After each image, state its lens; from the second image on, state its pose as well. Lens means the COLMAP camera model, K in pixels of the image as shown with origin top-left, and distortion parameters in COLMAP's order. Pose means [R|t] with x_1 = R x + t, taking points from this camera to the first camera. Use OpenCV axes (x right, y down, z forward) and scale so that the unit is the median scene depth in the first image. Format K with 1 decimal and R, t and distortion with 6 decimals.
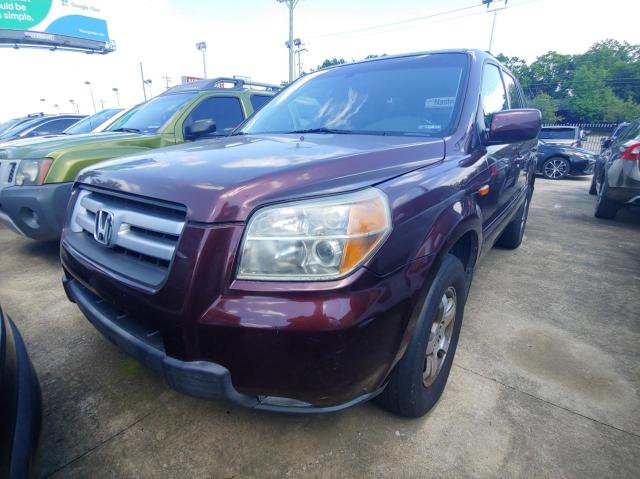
lens RADIAL K [[329.4, 0, 314.6], [0, 329.4, 251.1], [0, 0, 1]] dist [0.003239, -0.018715]
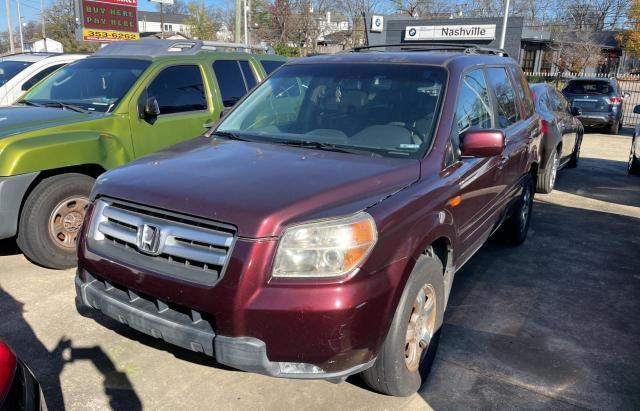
lens RADIAL K [[513.7, 0, 325.4], [0, 513.7, 206.4], [0, 0, 1]] dist [0.032011, -0.007366]
pose [[0.993259, 0.001057, 0.115909, -0.156887], [0.007510, 0.997271, -0.073452, -0.032967], [-0.115671, 0.073827, 0.990540, -0.745336]]
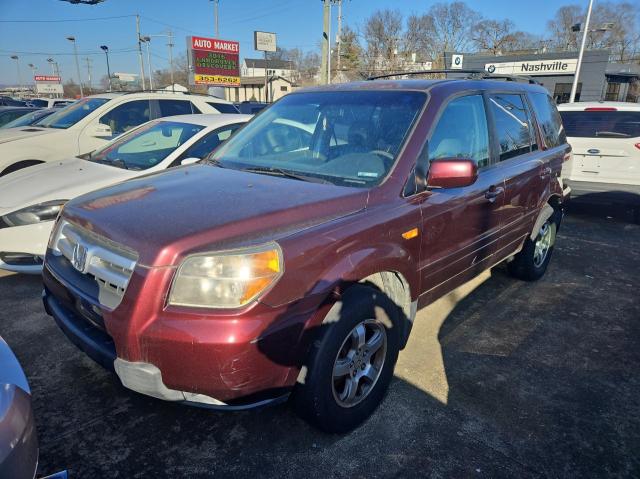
lens RADIAL K [[447.0, 0, 320.5], [0, 447.0, 241.5], [0, 0, 1]] dist [0.068636, -0.055696]
pose [[0.995771, 0.044116, -0.080590, 0.322150], [-0.047607, 0.997986, -0.041932, -0.078070], [0.078578, 0.045591, 0.995865, -0.514169]]
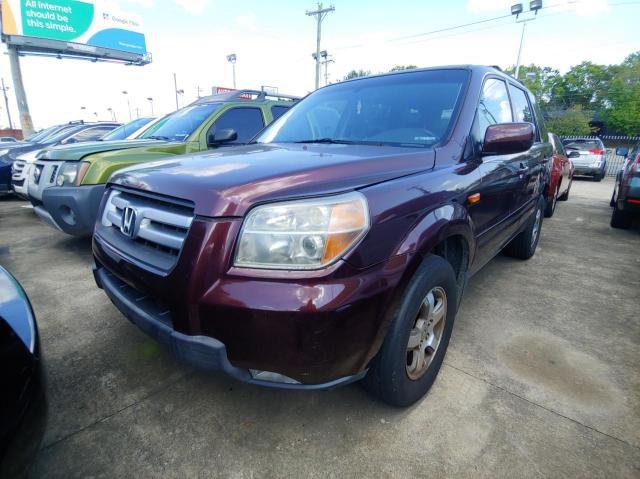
lens RADIAL K [[329.4, 0, 314.6], [0, 329.4, 251.1], [0, 0, 1]] dist [0.003239, -0.018715]
pose [[0.997230, 0.032766, -0.066778, 0.073647], [-0.034364, 0.999147, -0.022917, 0.028019], [0.065970, 0.025149, 0.997505, -0.087958]]
